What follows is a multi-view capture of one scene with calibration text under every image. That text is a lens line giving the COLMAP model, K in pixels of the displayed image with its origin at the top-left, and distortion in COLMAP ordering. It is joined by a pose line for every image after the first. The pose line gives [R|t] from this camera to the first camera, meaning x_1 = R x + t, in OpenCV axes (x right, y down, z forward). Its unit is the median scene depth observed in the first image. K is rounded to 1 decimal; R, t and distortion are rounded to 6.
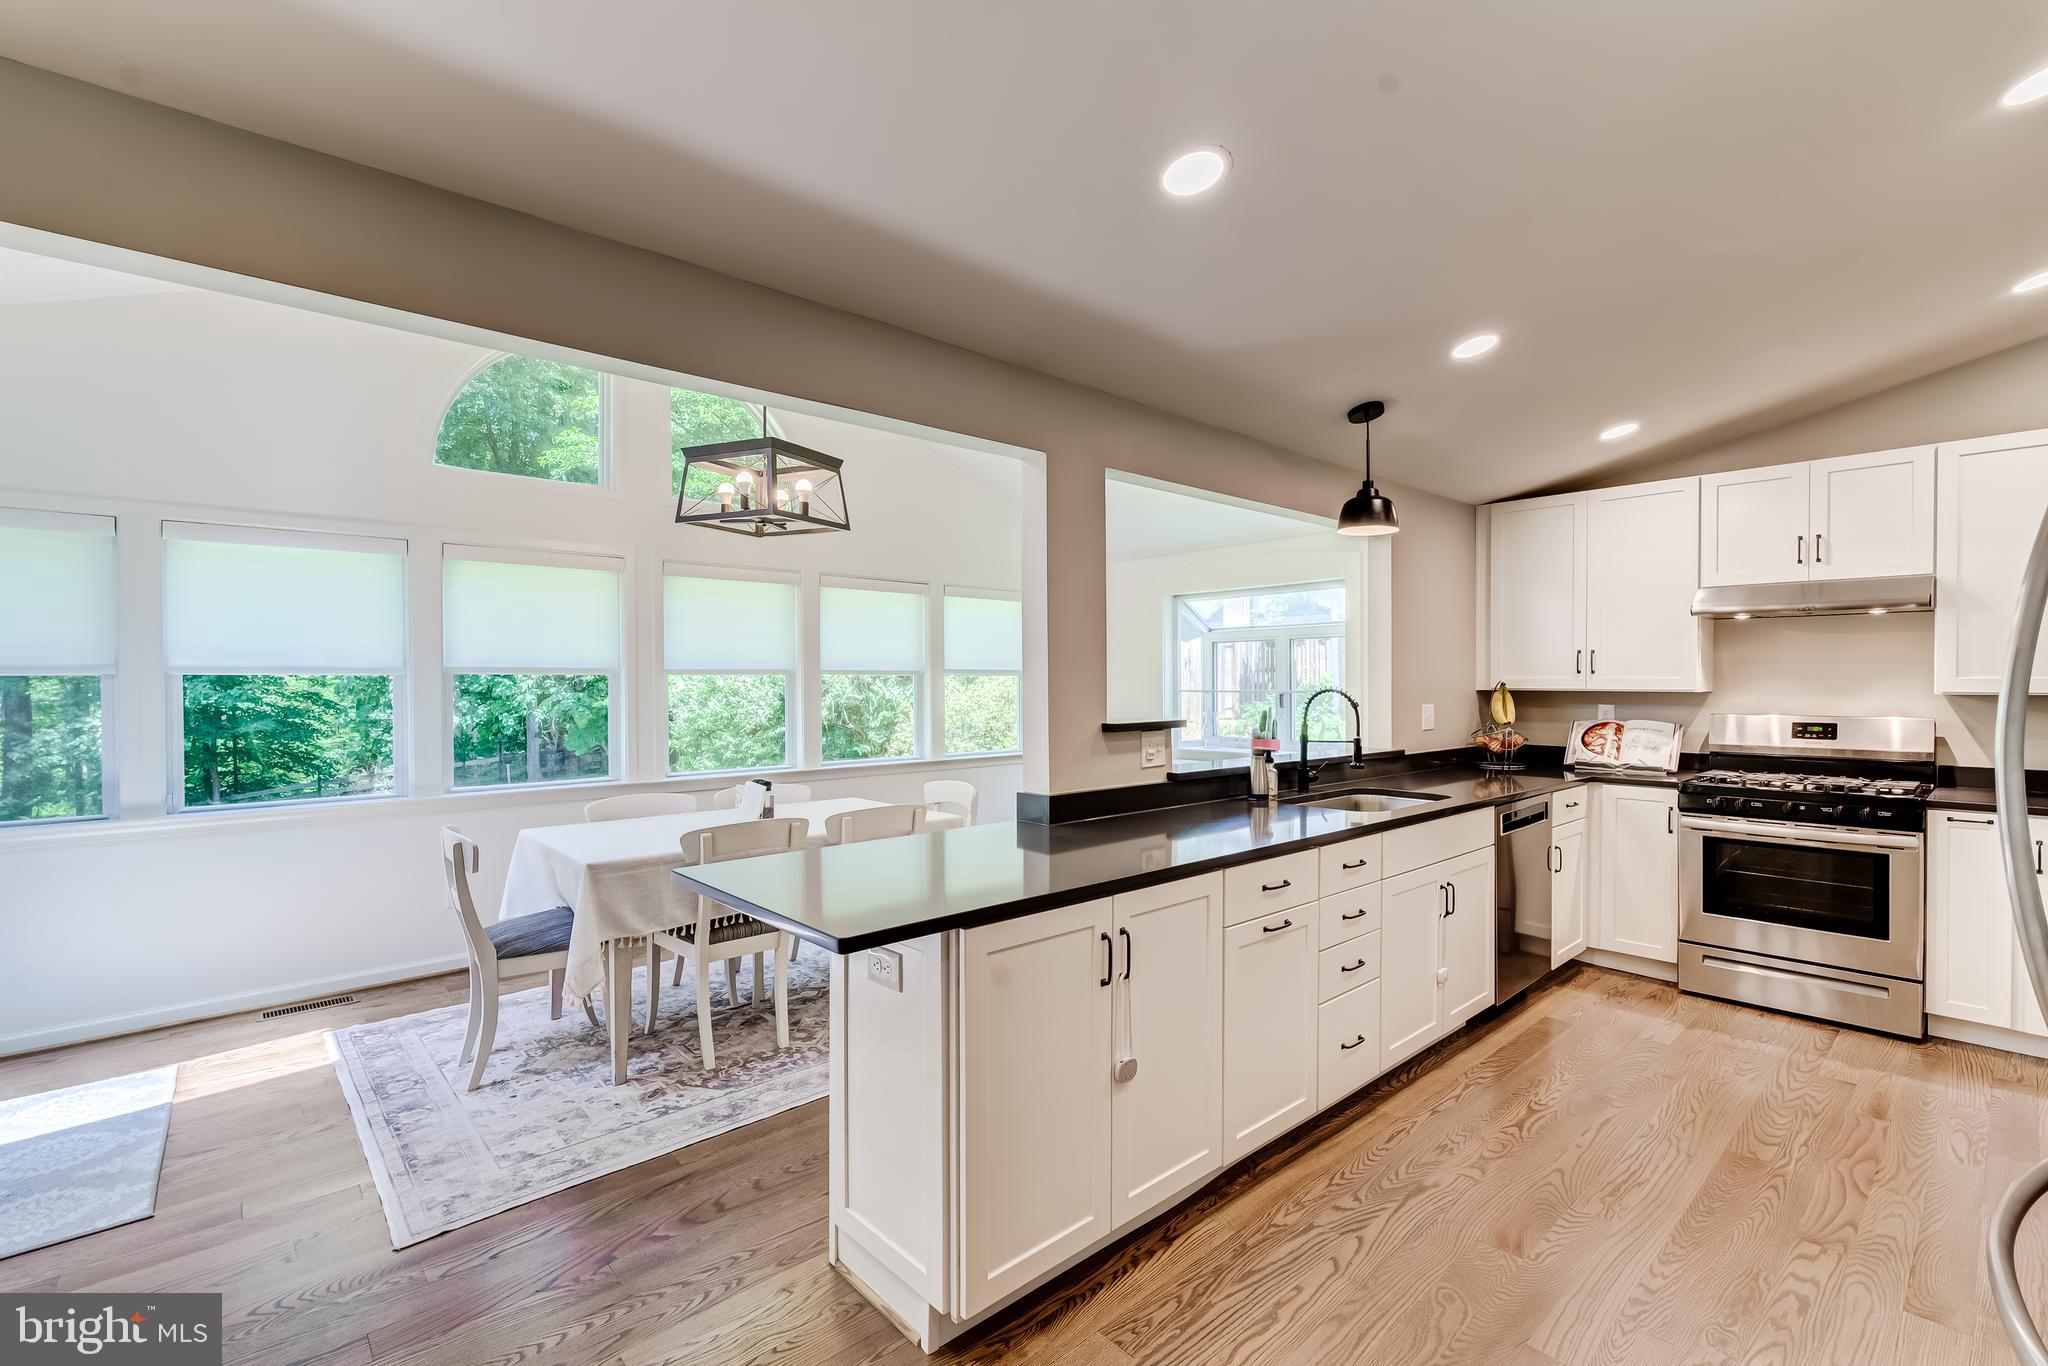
lens RADIAL K [[921.5, 0, 1035.0], [0, 921.5, 686.9], [0, 0, 1]] dist [-0.001938, -0.000268]
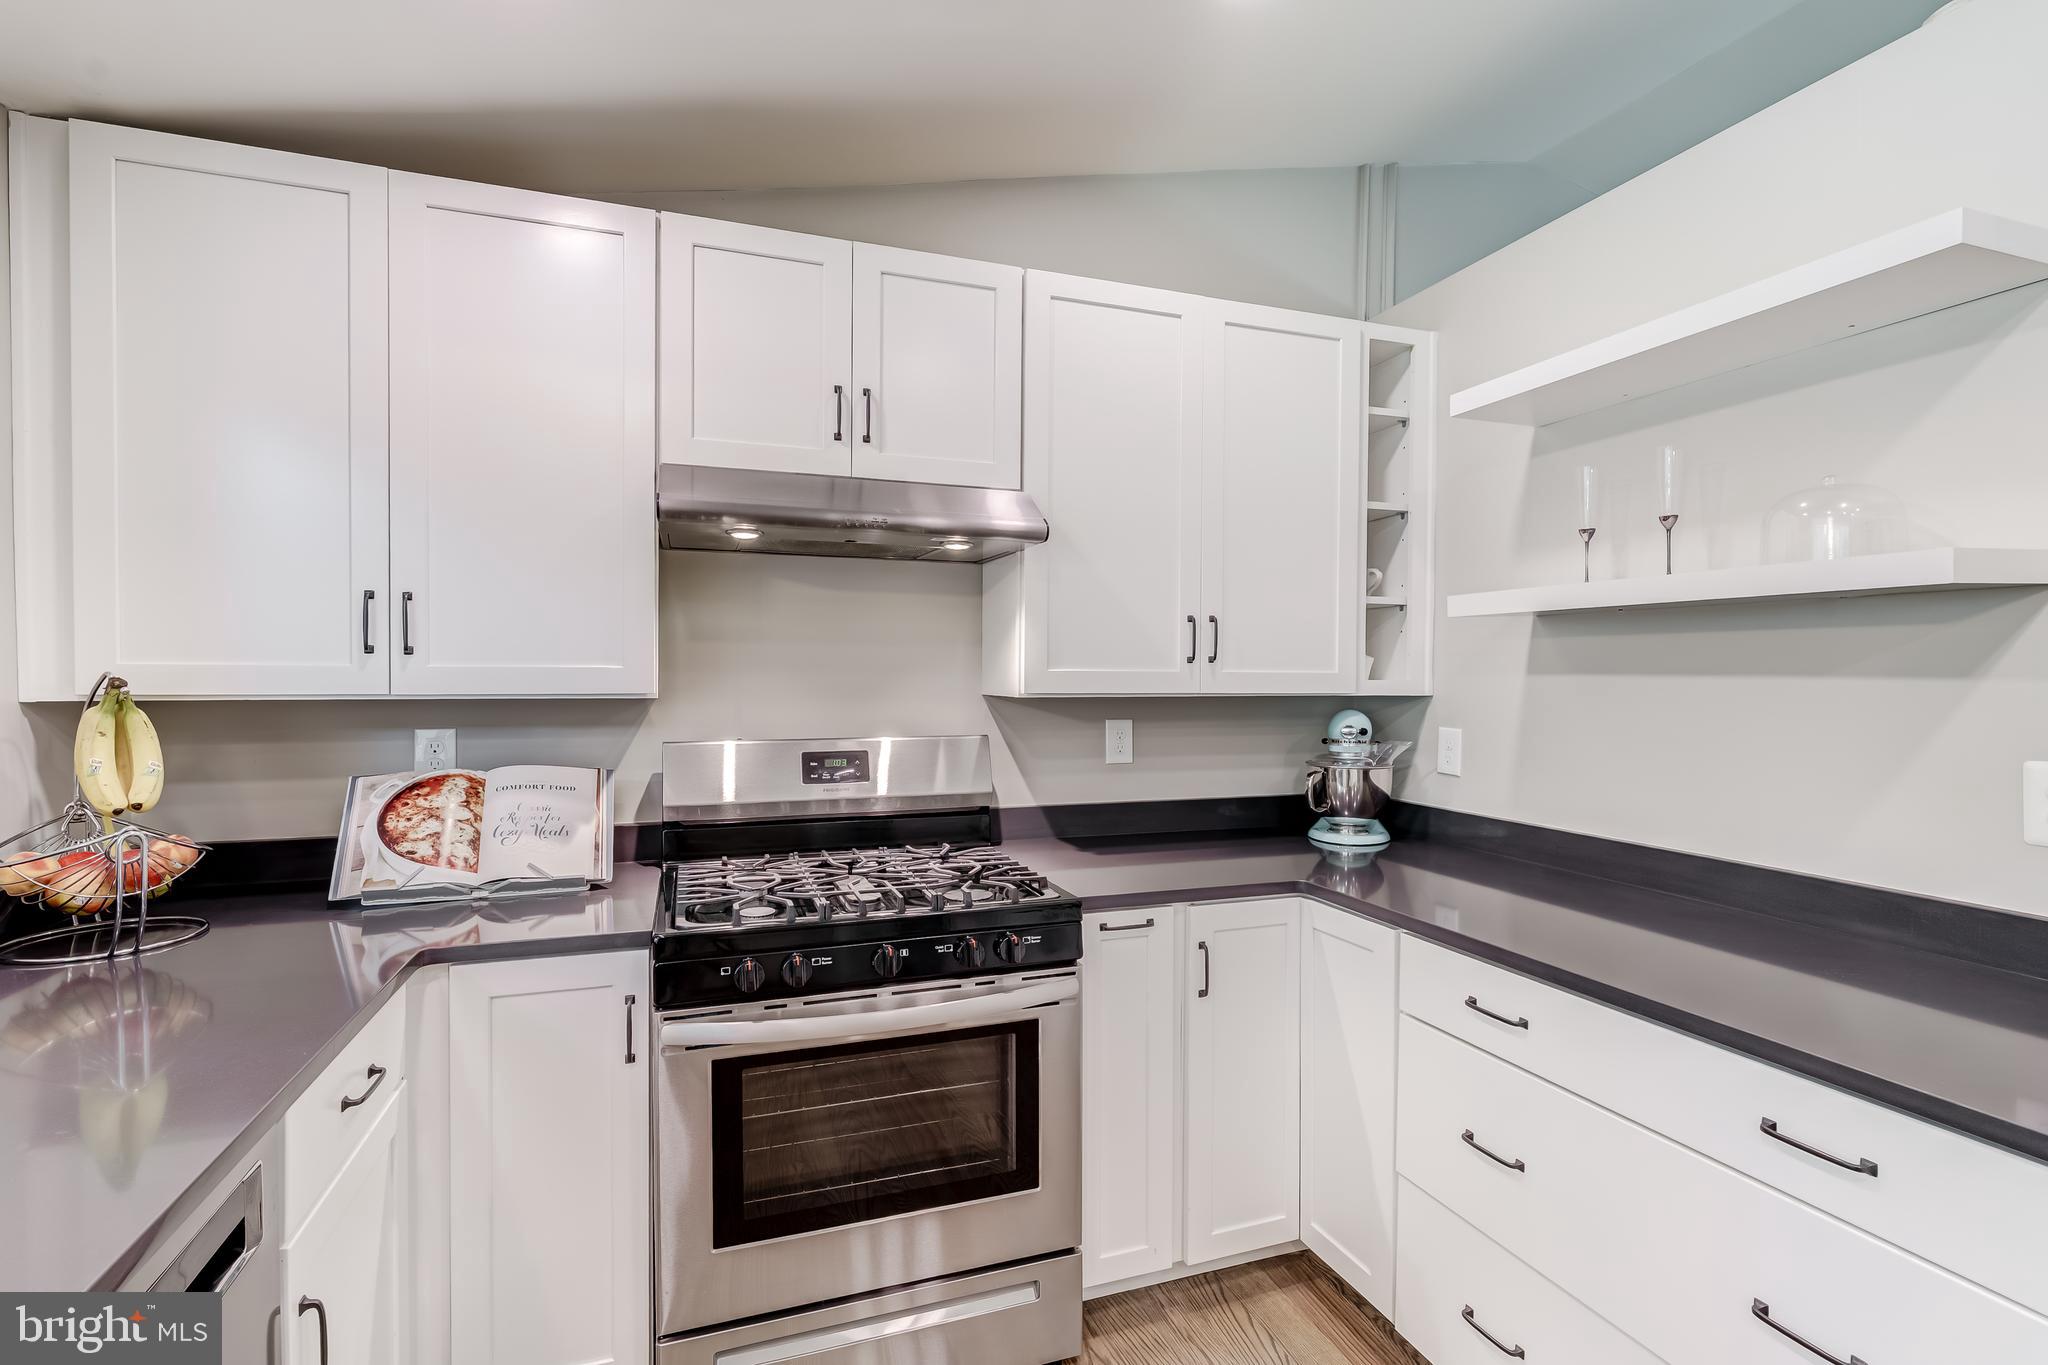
lens RADIAL K [[911.6, 0, 1023.7], [0, 911.6, 689.9], [0, 0, 1]] dist [-0.001172, -0.000450]
pose [[0.377848, -0.014468, 0.925755, 0.404216], [0.002762, 0.999891, 0.014499, -0.004998], [-0.925864, -0.002922, 0.377846, 0.712318]]
